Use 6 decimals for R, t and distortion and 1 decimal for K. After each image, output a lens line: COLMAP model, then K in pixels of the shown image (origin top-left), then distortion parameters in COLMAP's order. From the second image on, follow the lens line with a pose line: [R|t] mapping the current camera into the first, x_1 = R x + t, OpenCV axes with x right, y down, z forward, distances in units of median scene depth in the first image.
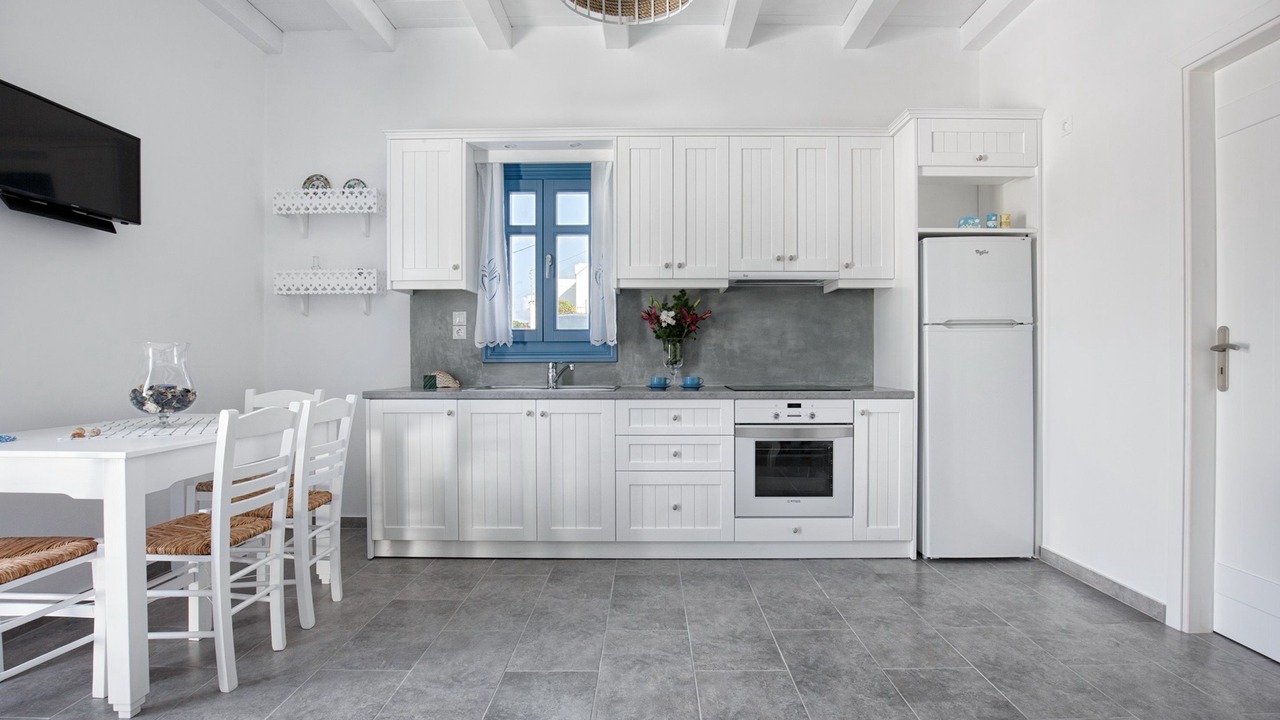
lens RADIAL K [[637.7, 0, 640.0], [0, 637.7, 360.0], [0, 0, 1]] dist [-0.025348, -0.000211]
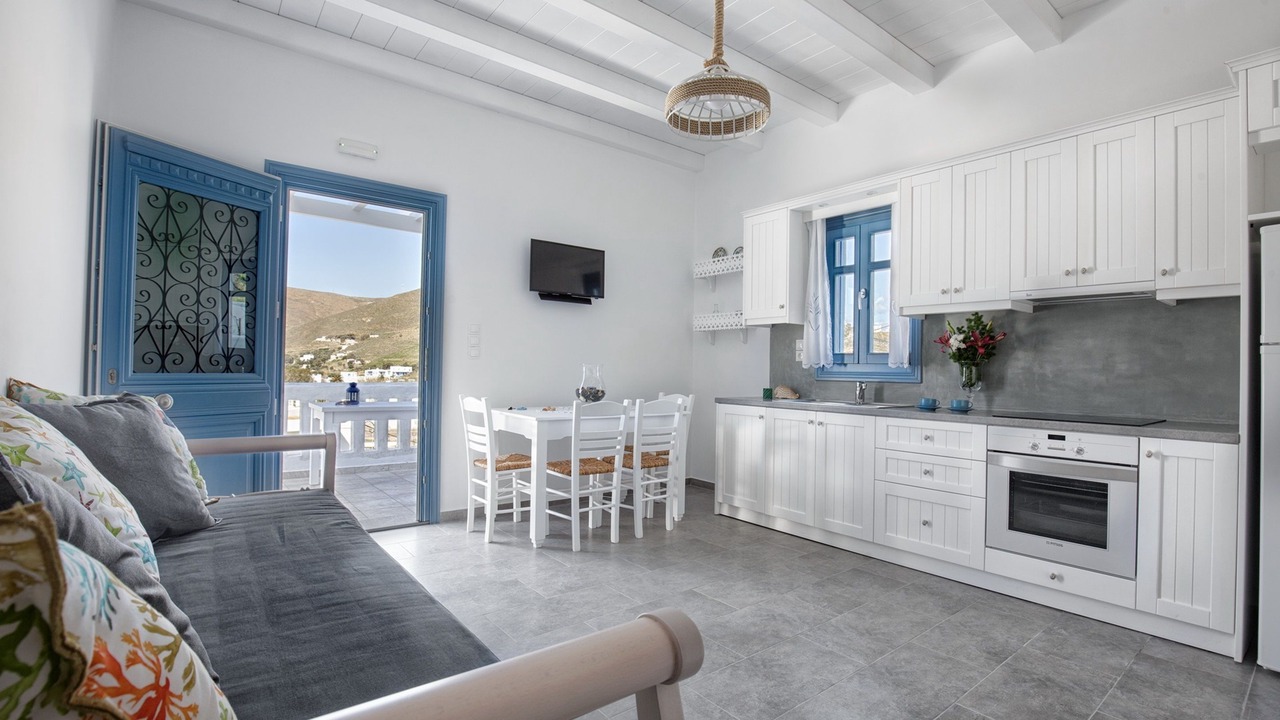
lens RADIAL K [[580.6, 0, 640.0], [0, 580.6, 360.0], [0, 0, 1]] dist [-0.014780, 0.000323]
pose [[0.632028, 0.001114, -0.774945, 0.482919], [-0.021294, 0.999646, -0.015930, -0.011721], [0.774653, 0.026570, 0.631828, 0.025496]]
